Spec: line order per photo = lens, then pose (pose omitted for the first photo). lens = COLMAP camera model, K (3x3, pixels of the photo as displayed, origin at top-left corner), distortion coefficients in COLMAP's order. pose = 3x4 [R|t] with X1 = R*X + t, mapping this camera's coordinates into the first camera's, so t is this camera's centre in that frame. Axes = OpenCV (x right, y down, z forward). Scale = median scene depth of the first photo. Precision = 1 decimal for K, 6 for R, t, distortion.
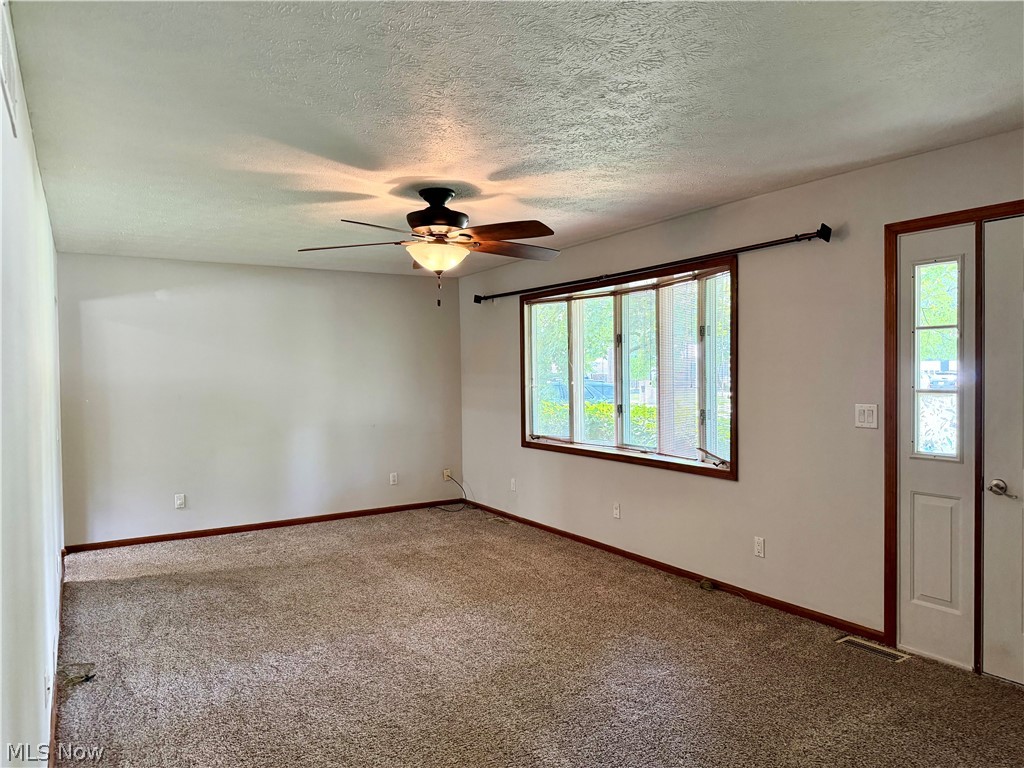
lens RADIAL K [[718.0, 0, 512.0], [0, 718.0, 384.0], [0, 0, 1]] dist [-0.098228, -0.002311]
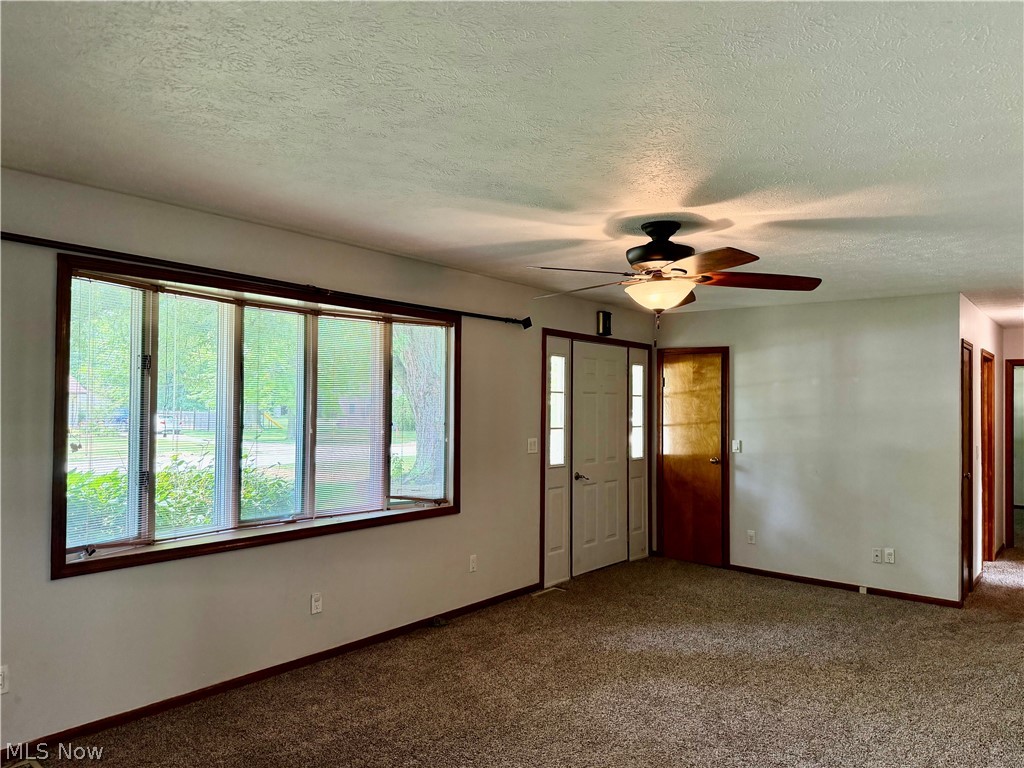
lens RADIAL K [[714.5, 0, 512.0], [0, 714.5, 384.0], [0, 0, 1]] dist [-0.003225, -0.002170]
pose [[-0.374518, 0.042978, 0.926223, -0.890526], [0.014561, 0.999075, -0.040471, -0.025853], [-0.927105, -0.001670, -0.374798, 1.528329]]
